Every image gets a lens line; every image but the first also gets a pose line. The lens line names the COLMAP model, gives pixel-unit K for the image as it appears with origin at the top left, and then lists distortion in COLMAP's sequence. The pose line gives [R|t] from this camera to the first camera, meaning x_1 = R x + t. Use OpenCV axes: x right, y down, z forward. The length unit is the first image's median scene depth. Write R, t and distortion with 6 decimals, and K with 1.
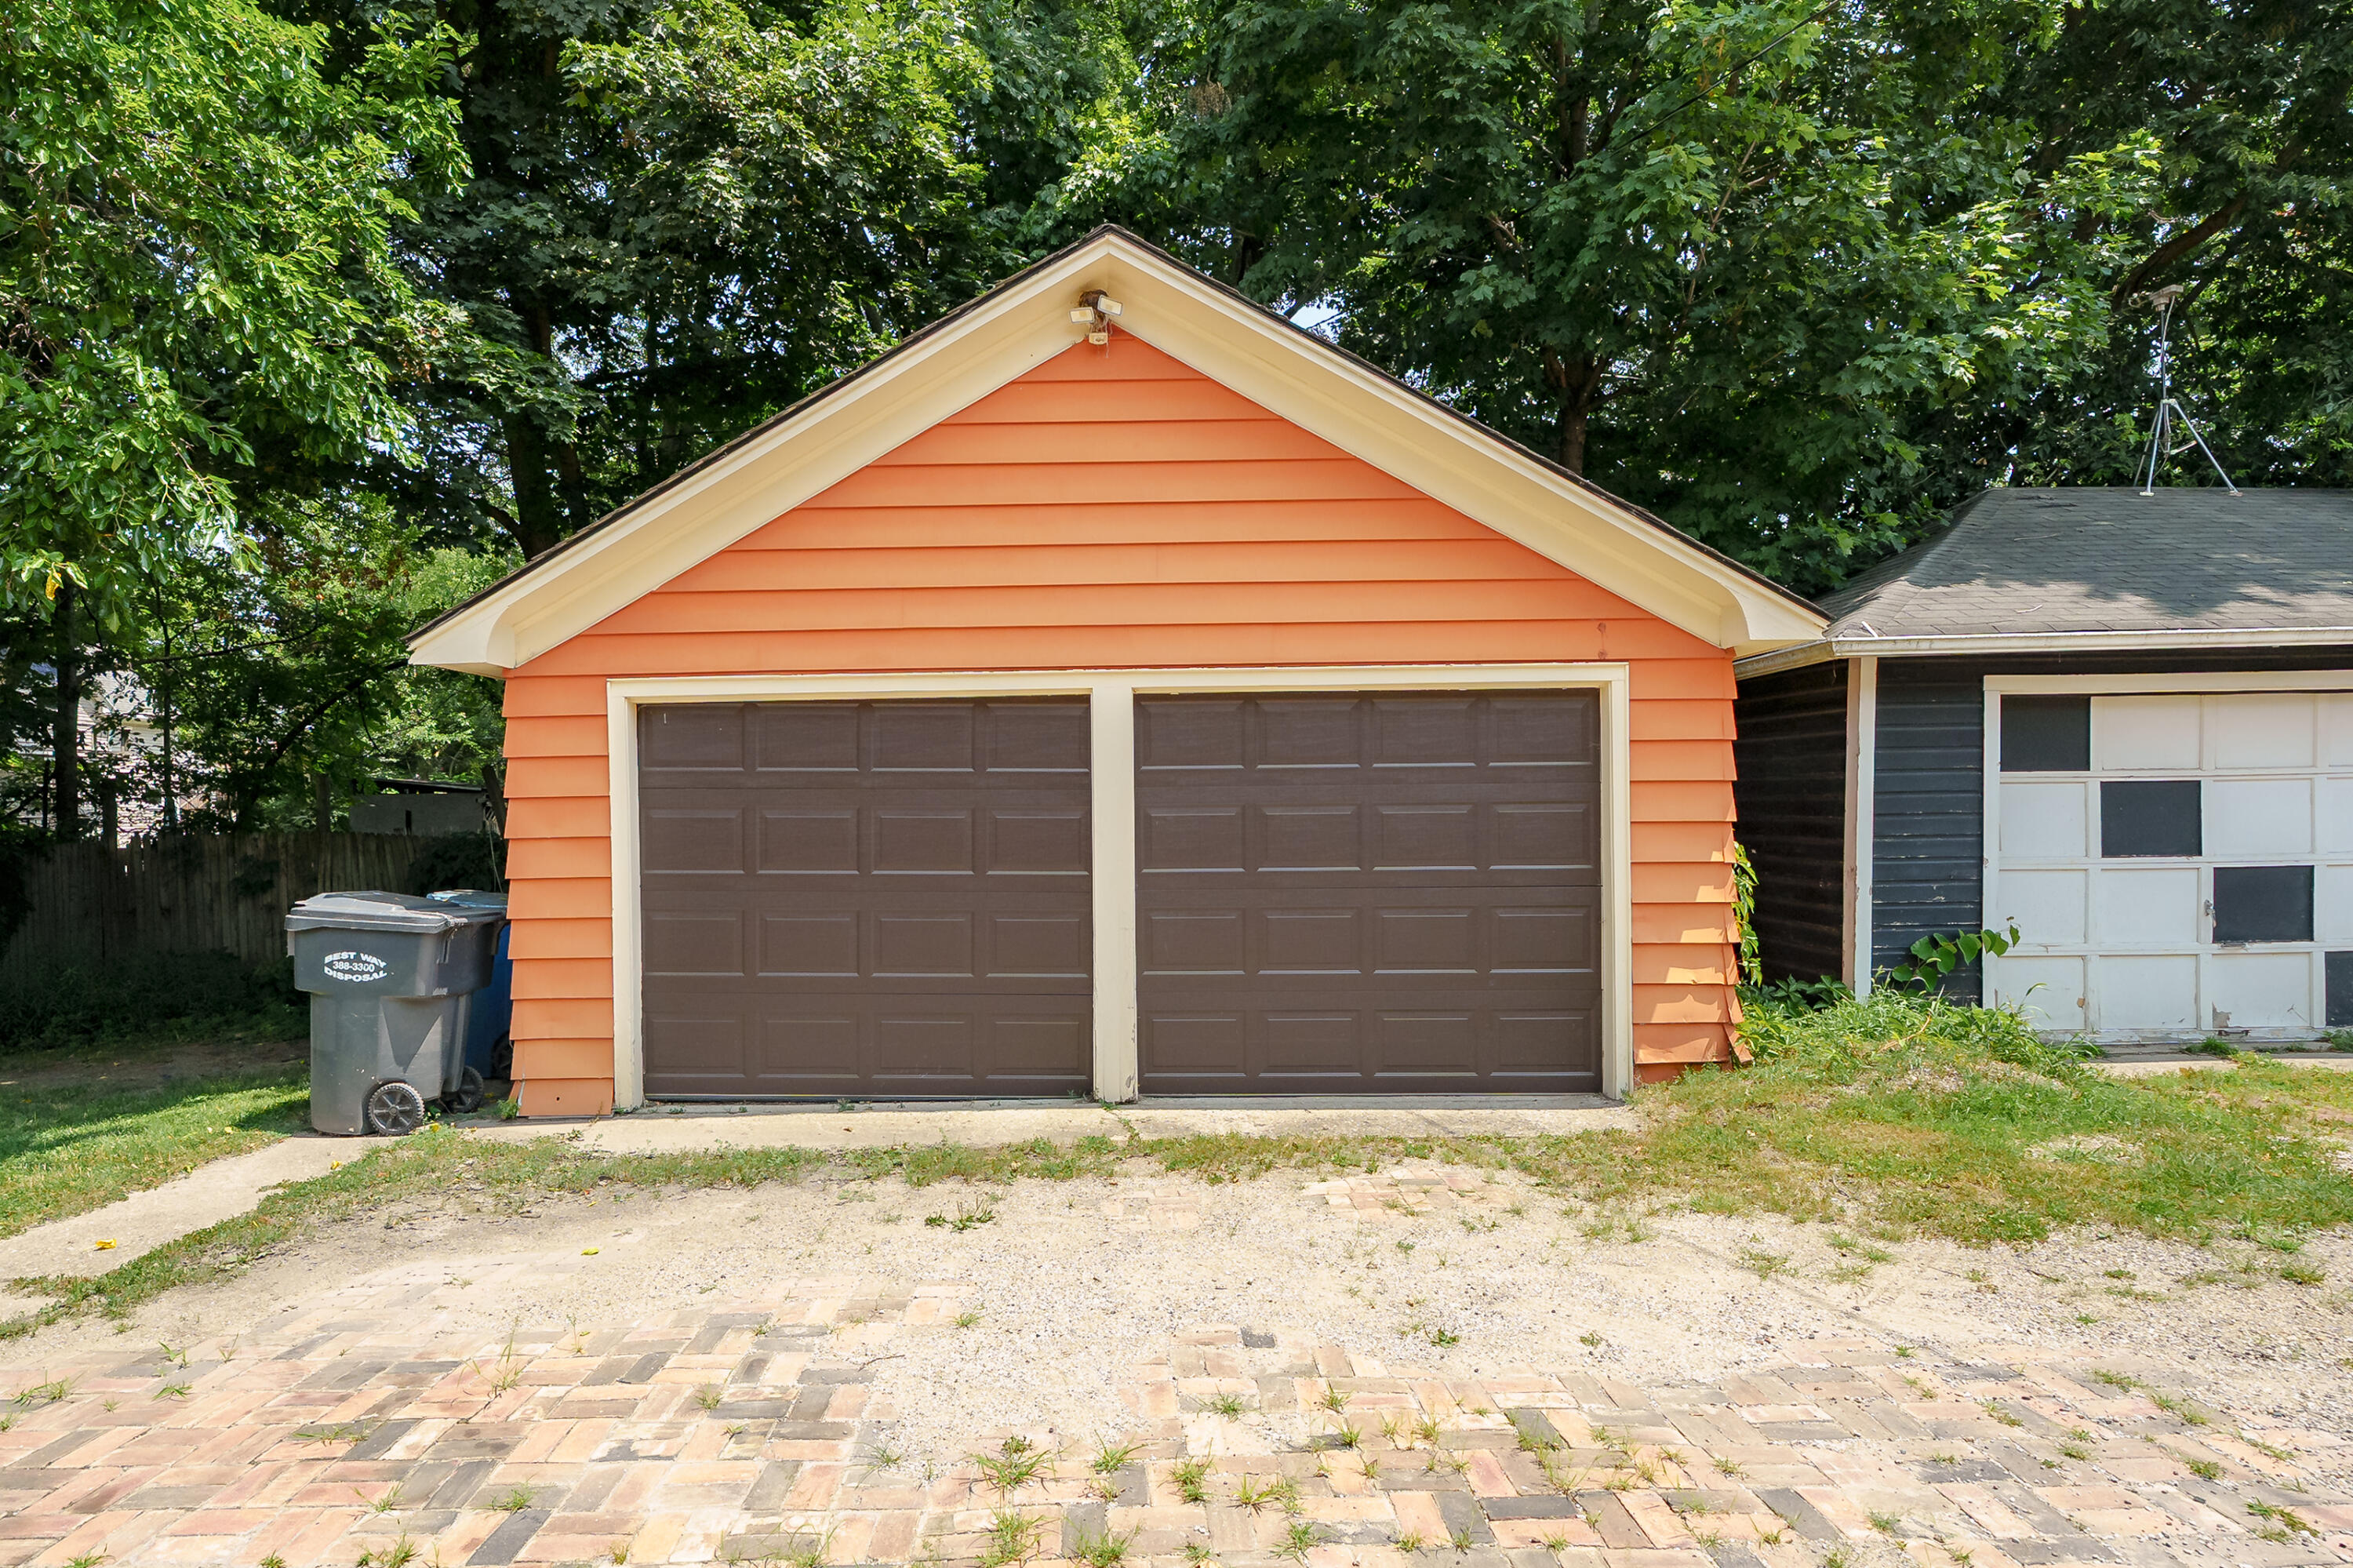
lens RADIAL K [[1199.0, 0, 1103.8], [0, 1199.0, 840.1], [0, 0, 1]] dist [0.001105, 0.000635]
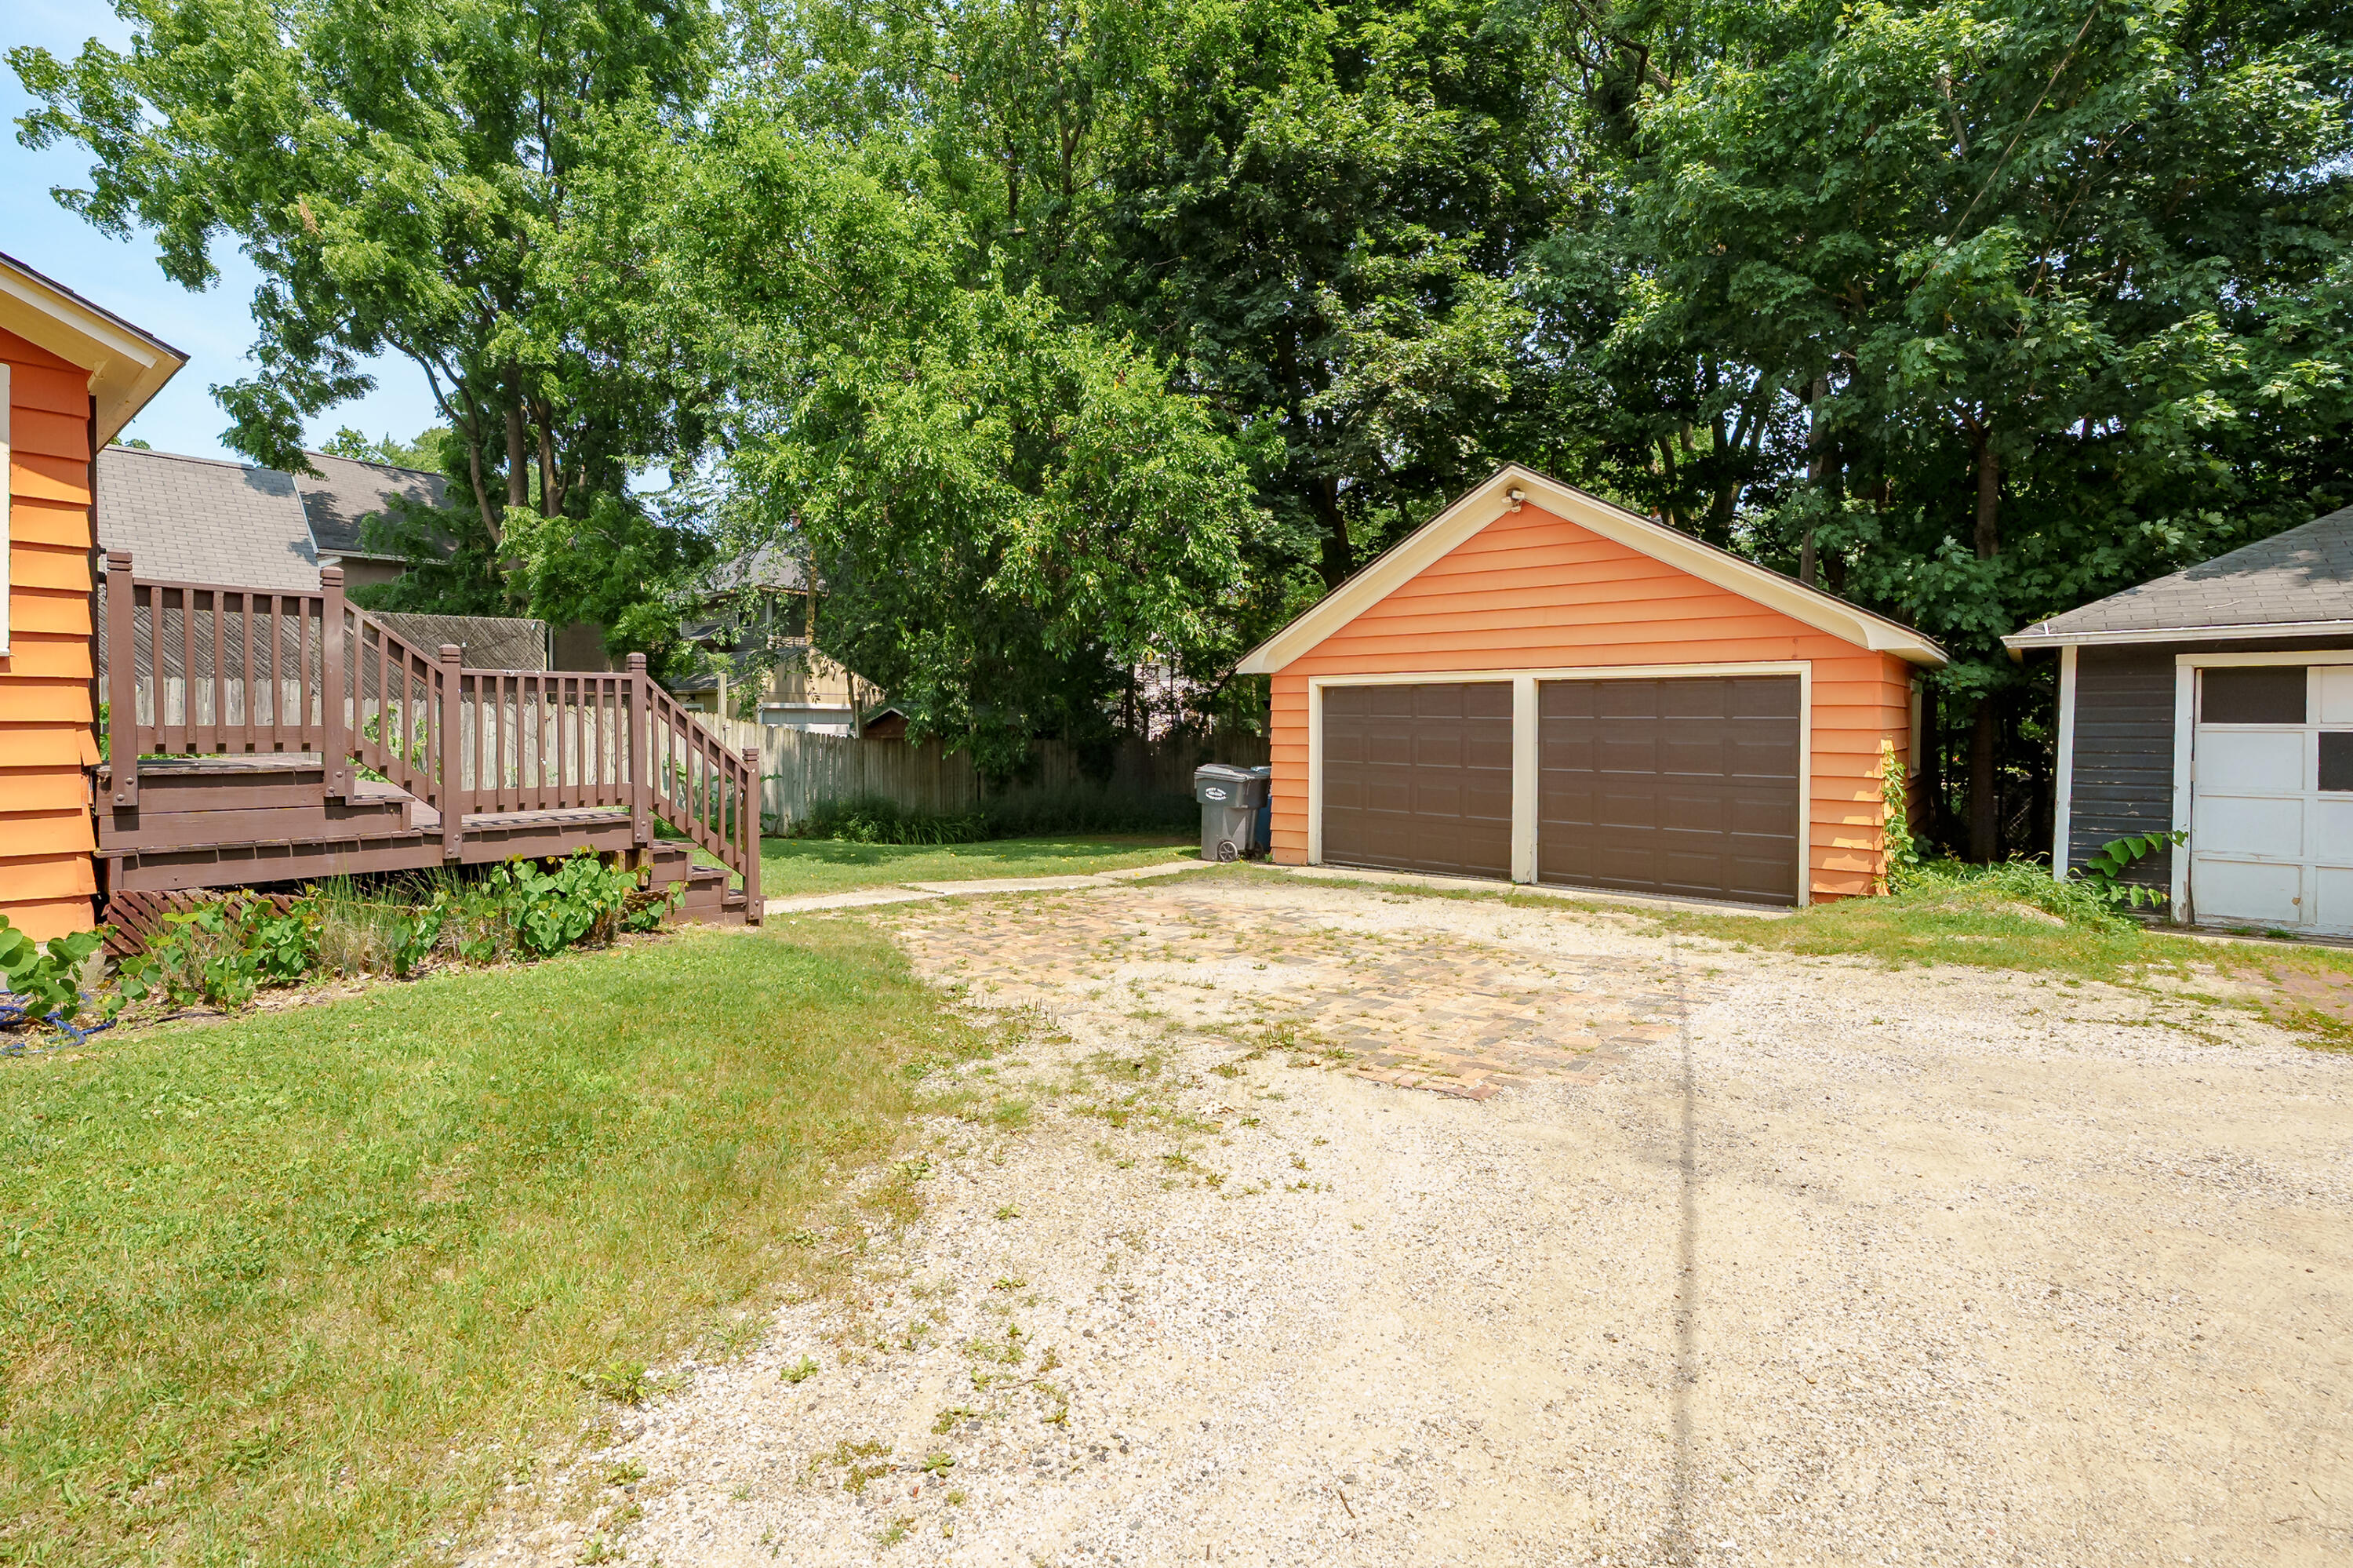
lens RADIAL K [[1078.5, 0, 1187.8], [0, 1078.5, 720.2], [0, 0, 1]] dist [-0.021245, -0.000223]
pose [[0.790996, 0.013467, -0.611673, 0.668590], [-0.025562, 0.999612, -0.011047, -0.021061], [0.611287, 0.024374, 0.791033, -0.779098]]
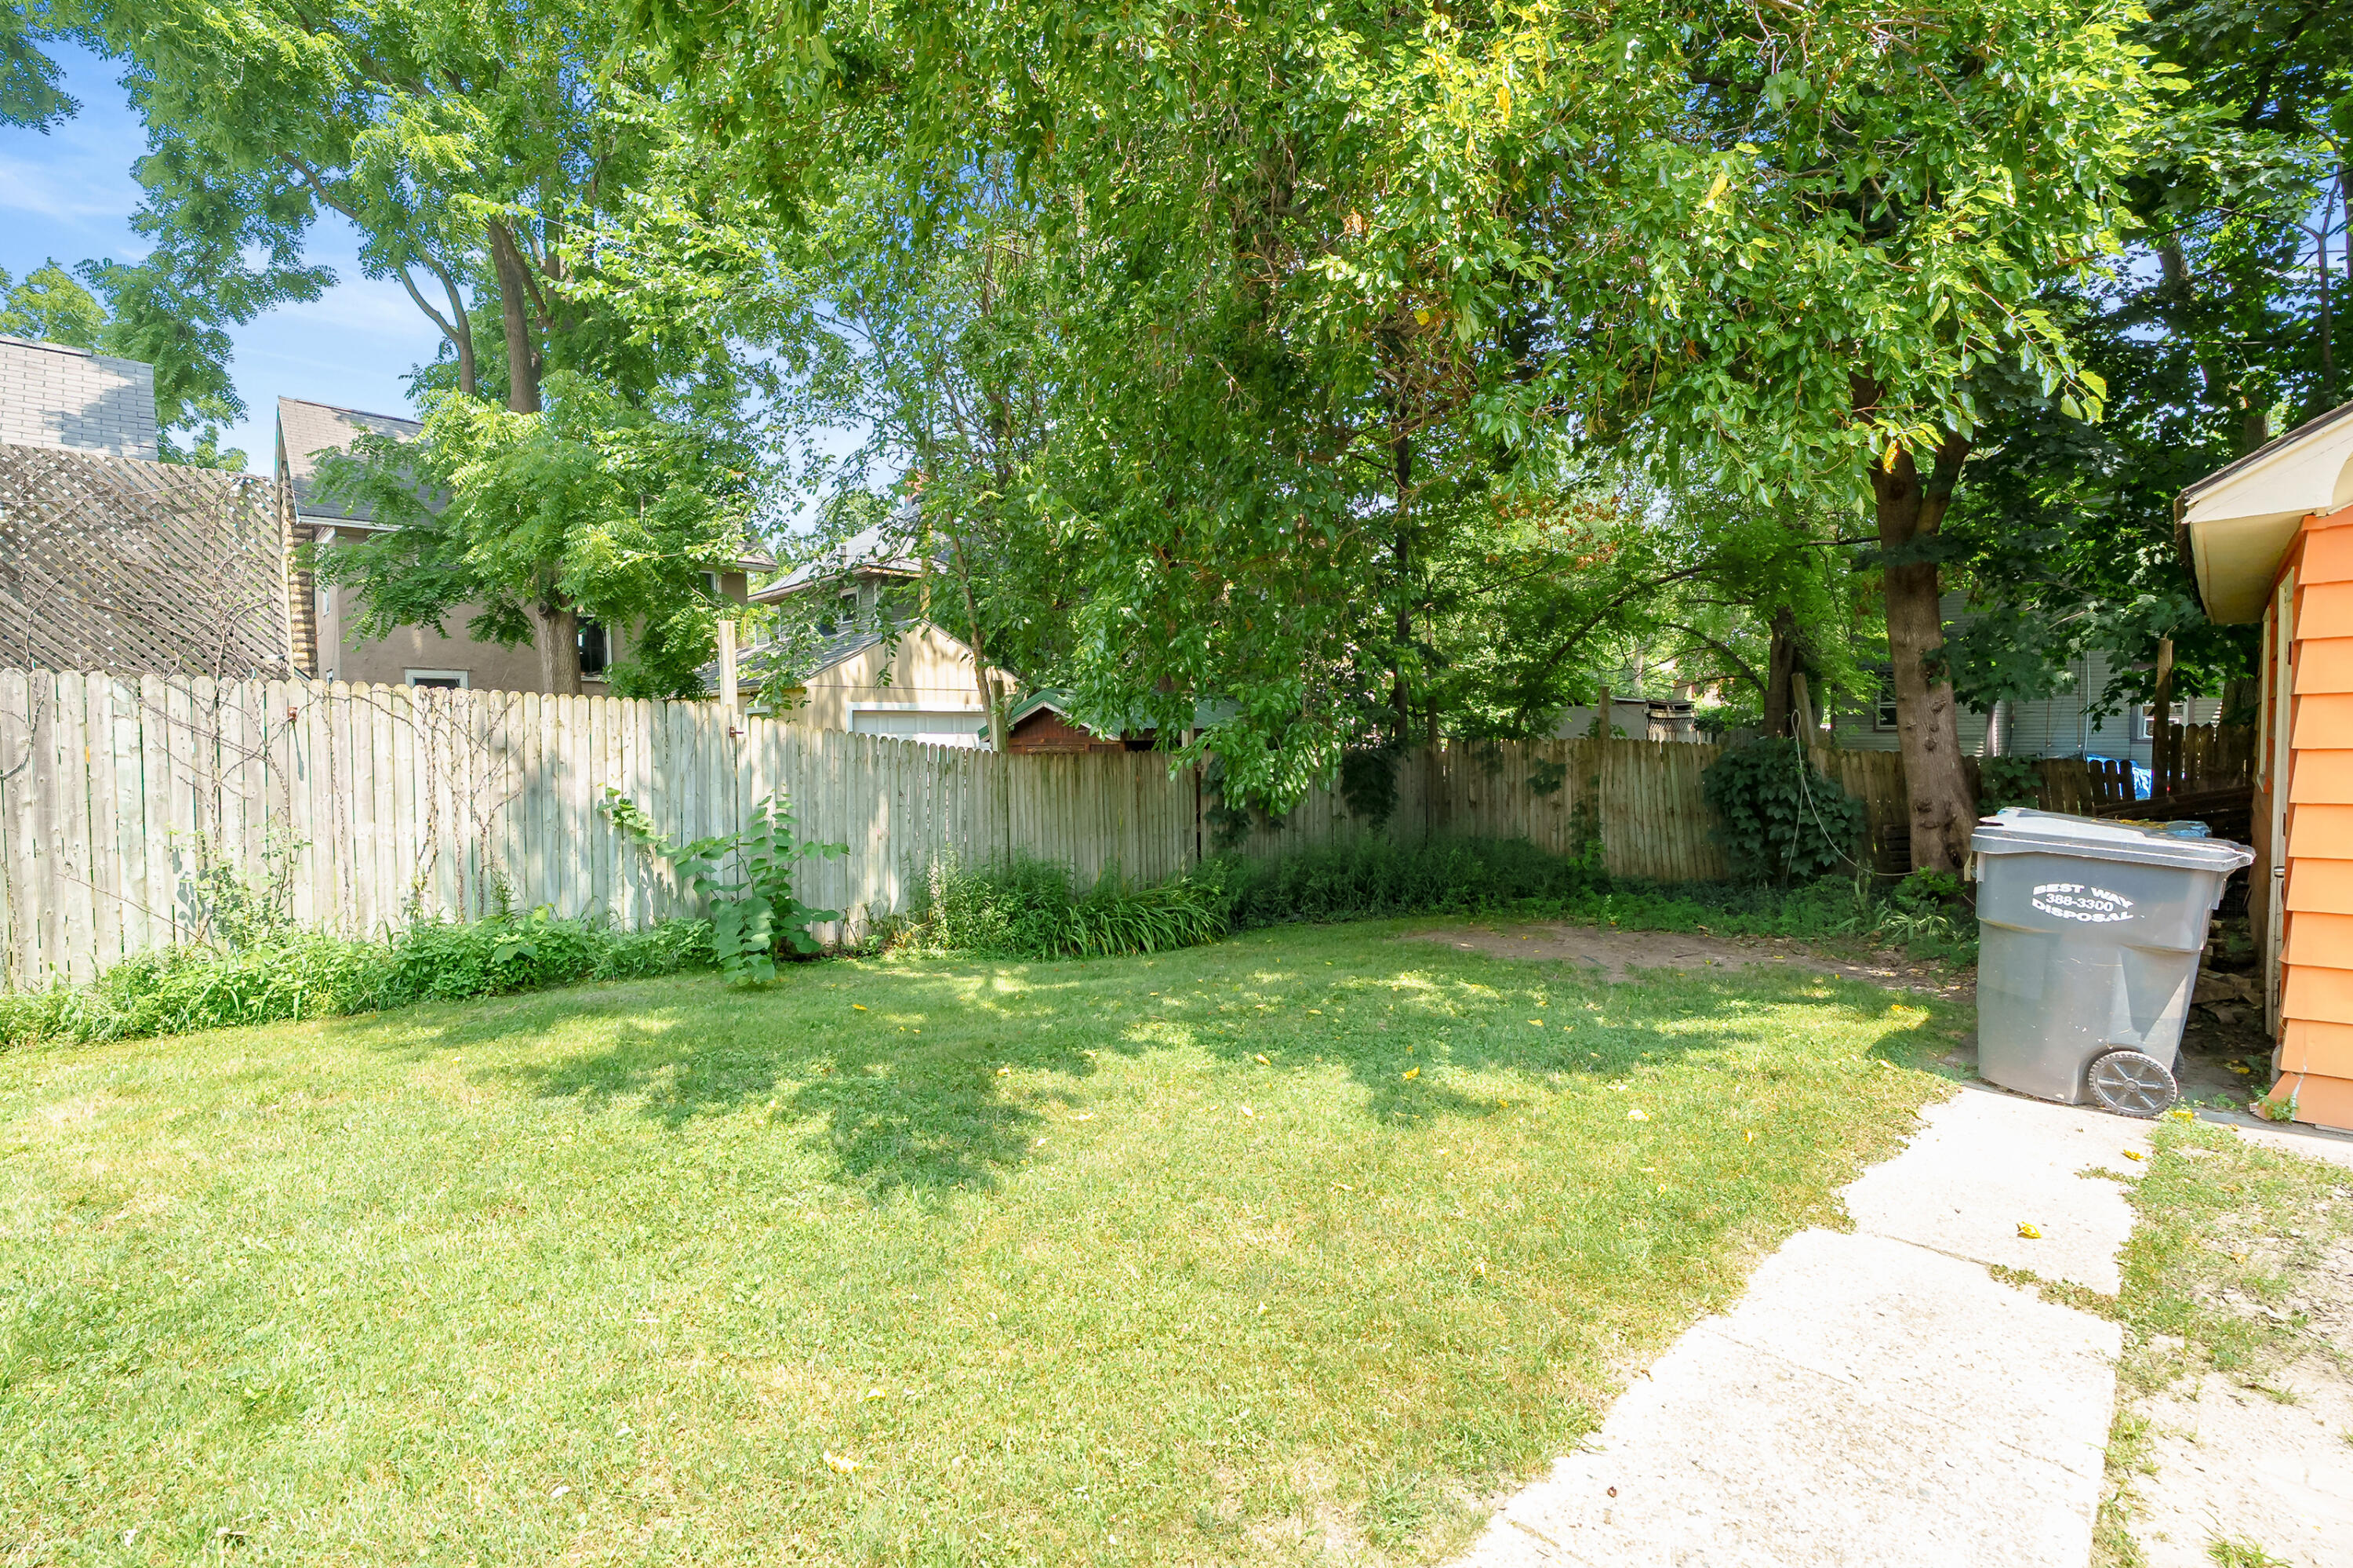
lens RADIAL K [[1048.6, 0, 1204.7], [0, 1048.6, 782.4], [0, 0, 1]] dist [0.001890, 0.000105]
pose [[0.734081, 0.035374, -0.678140, -0.547879], [-0.014020, 0.999219, 0.036946, 0.004244], [0.678917, -0.017614, 0.734004, 0.058443]]
